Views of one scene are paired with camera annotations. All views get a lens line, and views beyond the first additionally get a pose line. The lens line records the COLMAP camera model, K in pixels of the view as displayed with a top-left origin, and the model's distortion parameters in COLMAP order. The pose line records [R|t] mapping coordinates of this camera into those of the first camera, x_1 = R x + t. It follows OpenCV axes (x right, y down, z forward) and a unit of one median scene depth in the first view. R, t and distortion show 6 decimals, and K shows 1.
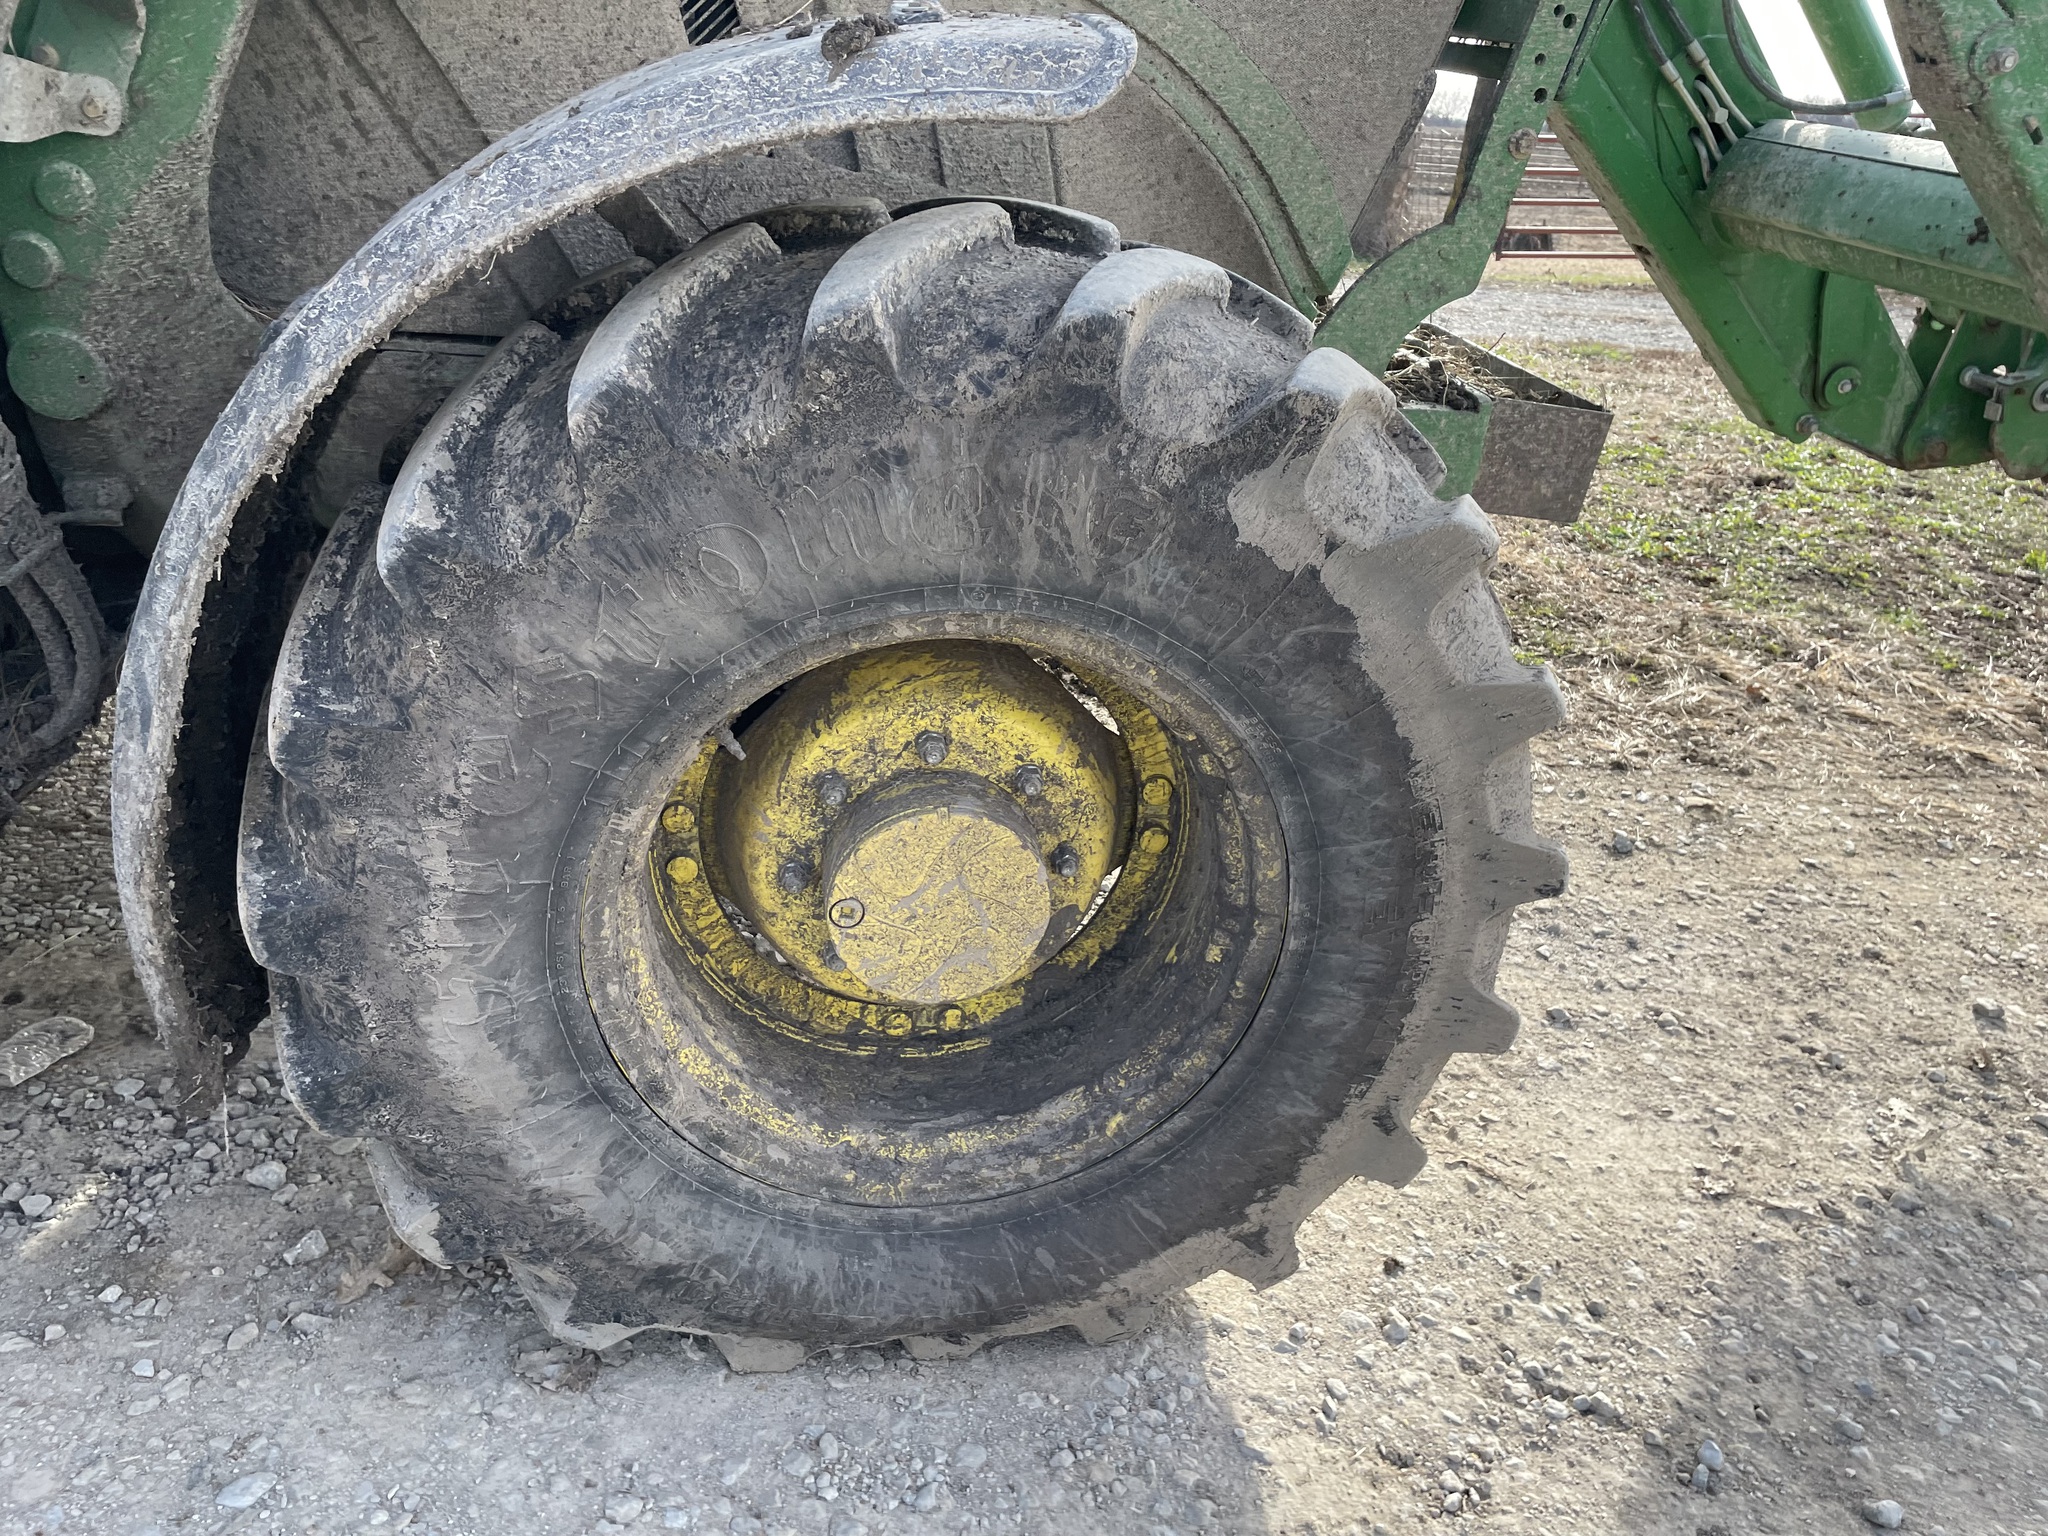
lens RADIAL K [[1533.1, 0, 1030.5], [0, 1533.1, 773.0], [0, 0, 1]] dist [0.085360, -0.104163]
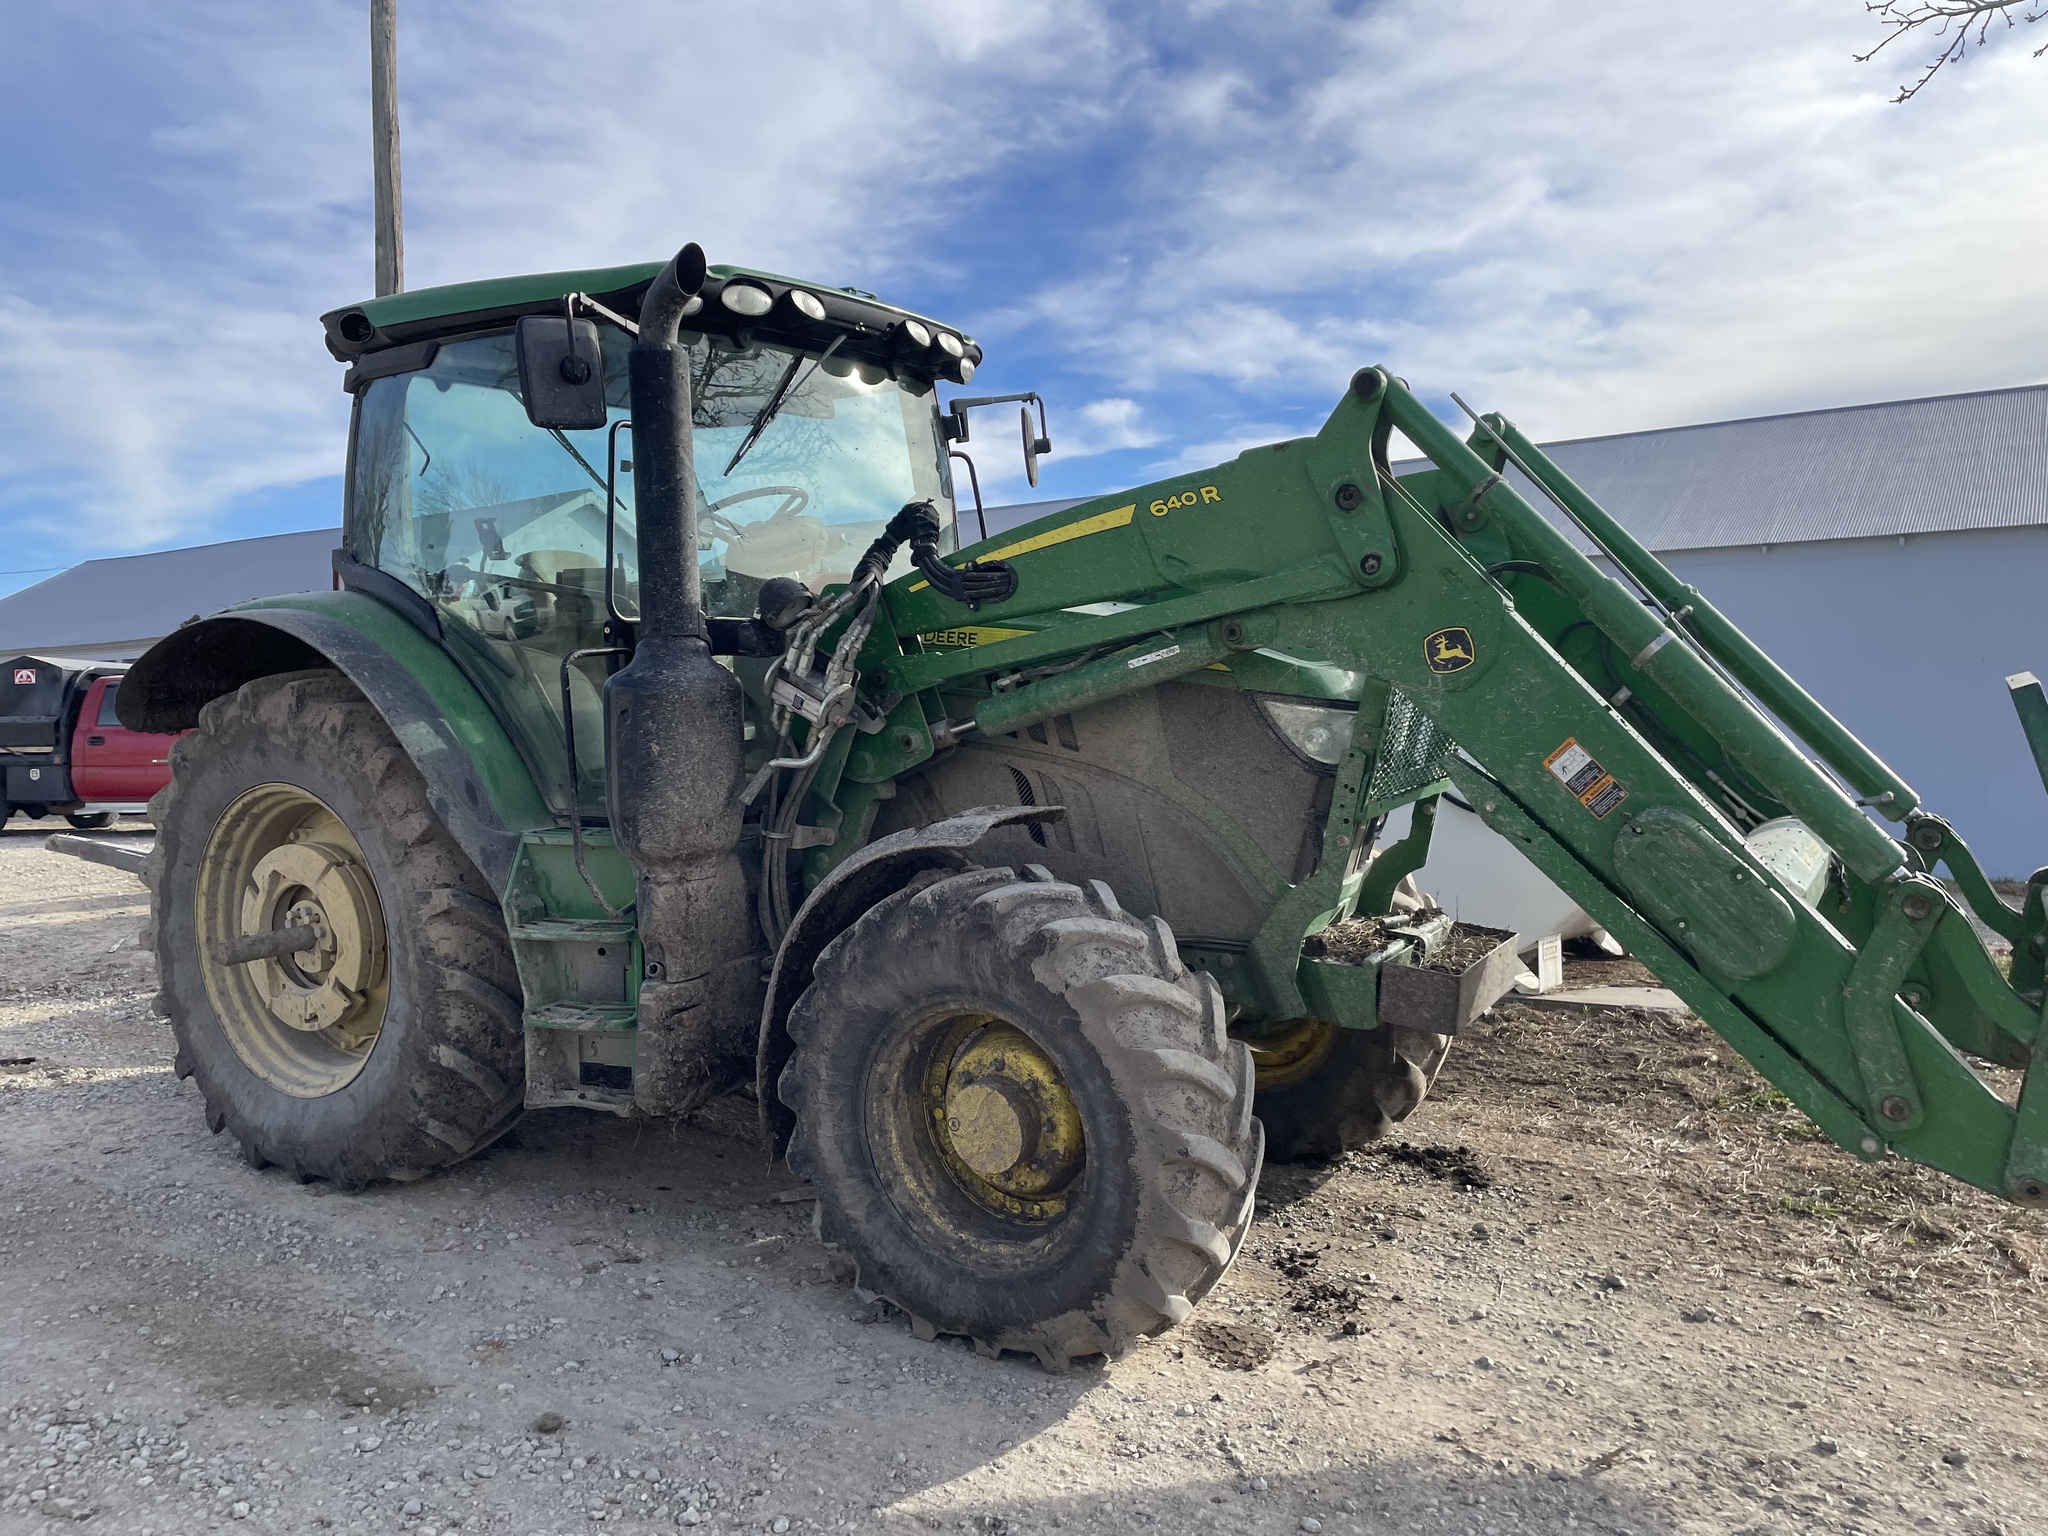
lens RADIAL K [[1513.0, 0, 1003.4], [0, 1513.0, 775.9], [0, 0, 1]] dist [0.081801, -0.100173]
pose [[0.747369, -0.031782, -0.663649, 1.739053], [-0.225891, 0.927199, -0.298791, 0.307473], [0.624831, 0.373219, 0.685780, -0.962881]]
